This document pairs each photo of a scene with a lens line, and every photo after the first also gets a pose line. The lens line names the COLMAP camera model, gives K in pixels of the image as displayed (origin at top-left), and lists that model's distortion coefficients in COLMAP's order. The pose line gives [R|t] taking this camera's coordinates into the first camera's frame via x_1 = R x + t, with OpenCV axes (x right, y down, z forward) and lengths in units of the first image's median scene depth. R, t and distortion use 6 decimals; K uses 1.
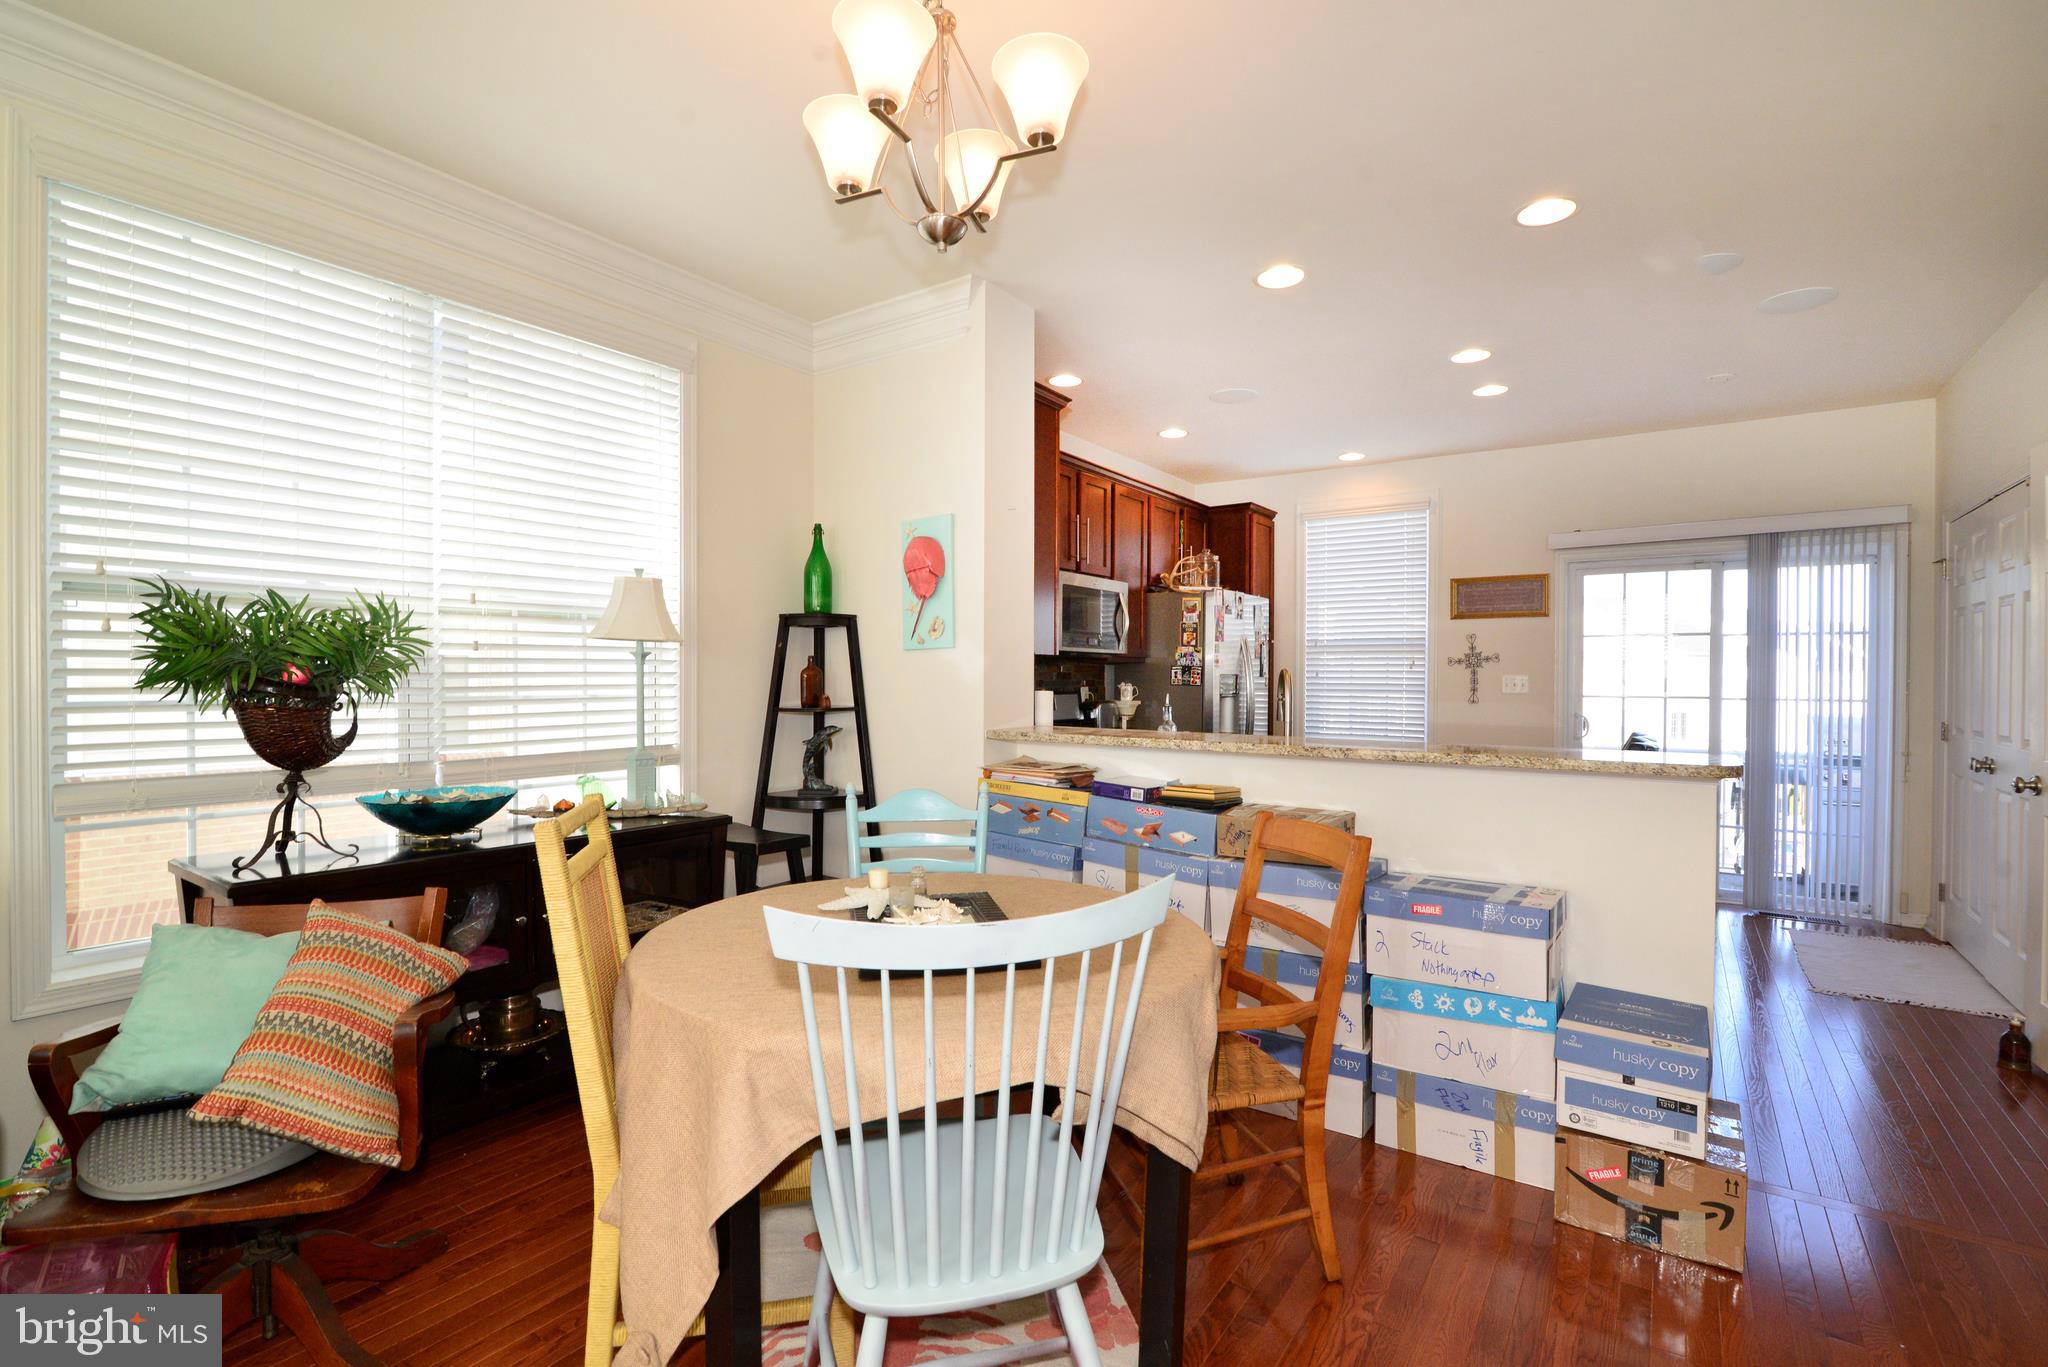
lens RADIAL K [[936.3, 0, 1018.8], [0, 936.3, 685.8], [0, 0, 1]] dist [-0.015936, 0.000277]
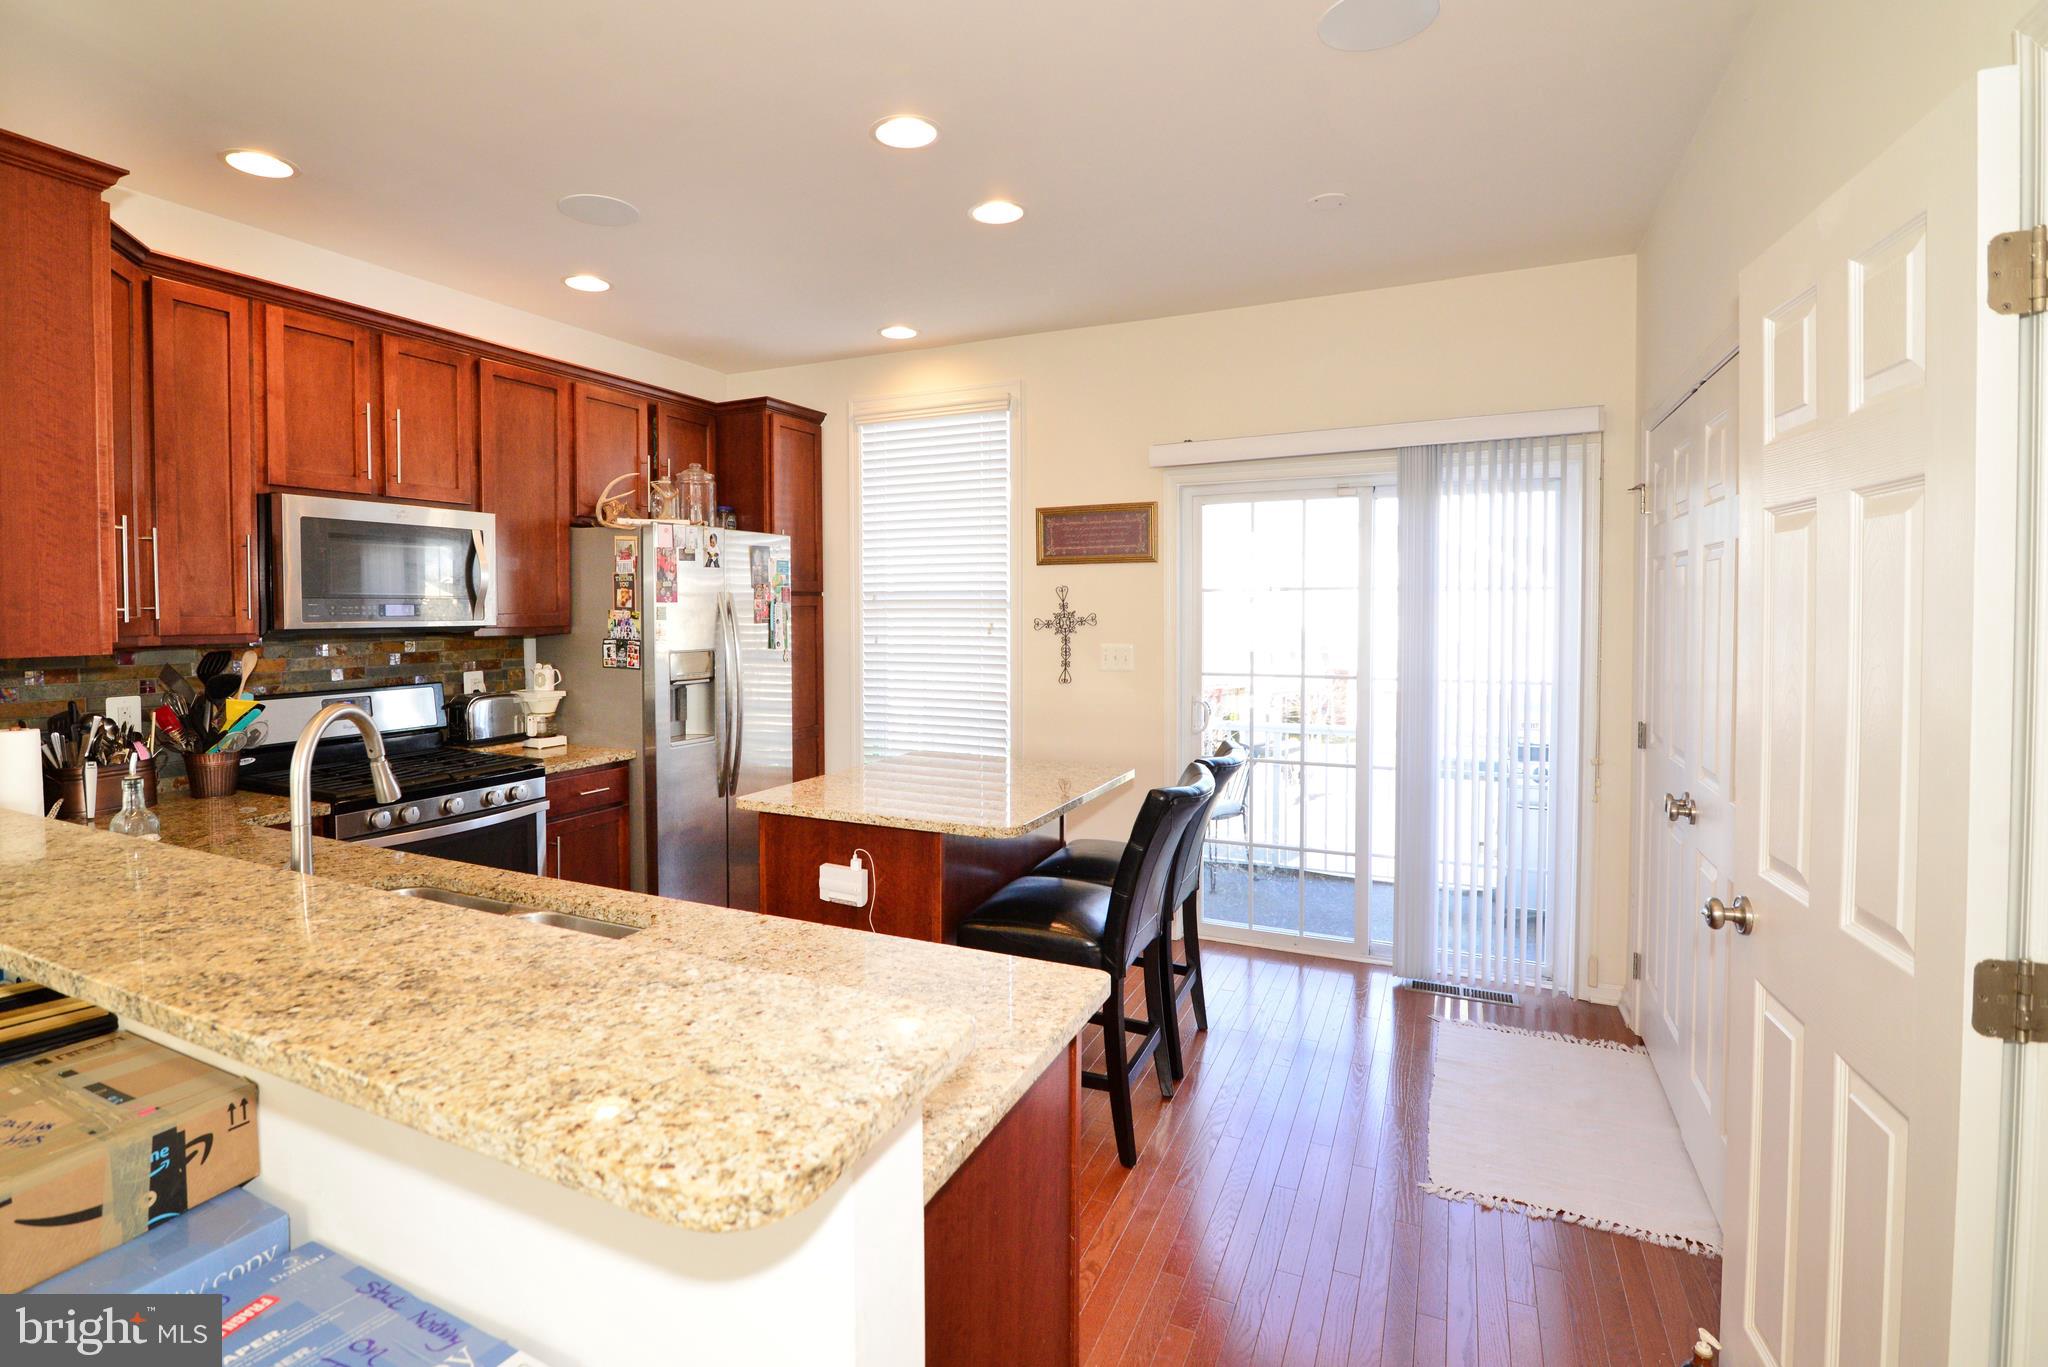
lens RADIAL K [[997.8, 0, 943.8], [0, 997.8, 635.2], [0, 0, 1]] dist [-0.018815, 0.000093]
pose [[0.990937, -0.011536, 0.133829, 0.312575], [0.008992, 0.999767, 0.019604, -0.035954], [-0.134024, -0.018223, 0.990811, 0.272182]]
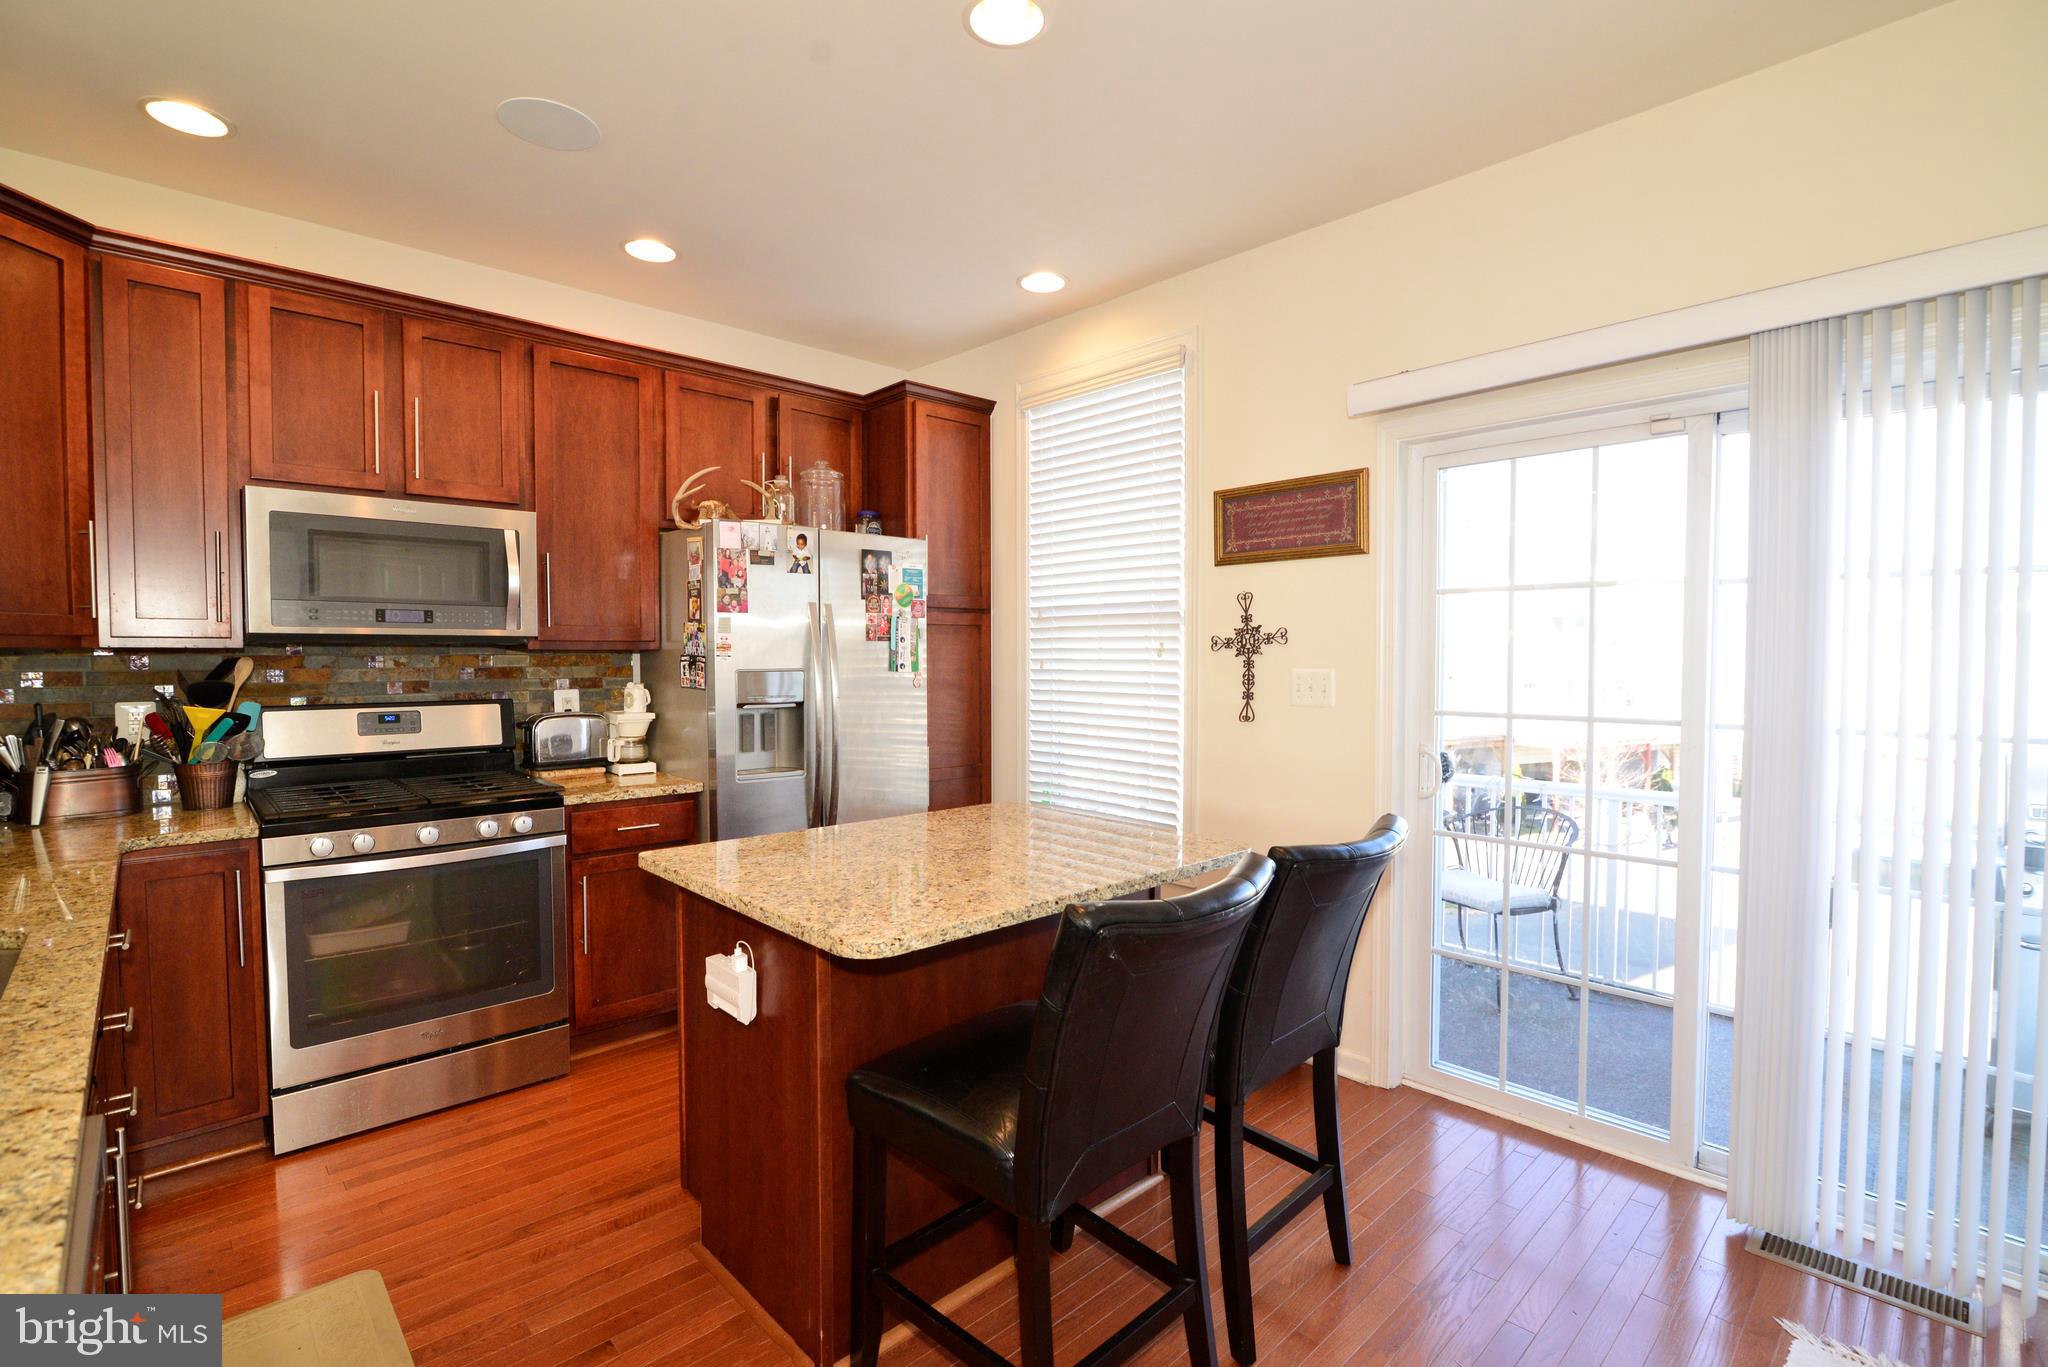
lens RADIAL K [[936.3, 0, 1018.8], [0, 936.3, 685.8], [0, 0, 1]] dist [-0.015936, 0.000277]
pose [[0.978403, 0.002622, -0.206688, 0.500837], [0.002206, 0.999730, 0.023126, -0.015301], [0.206693, -0.023082, 0.978133, 0.474489]]
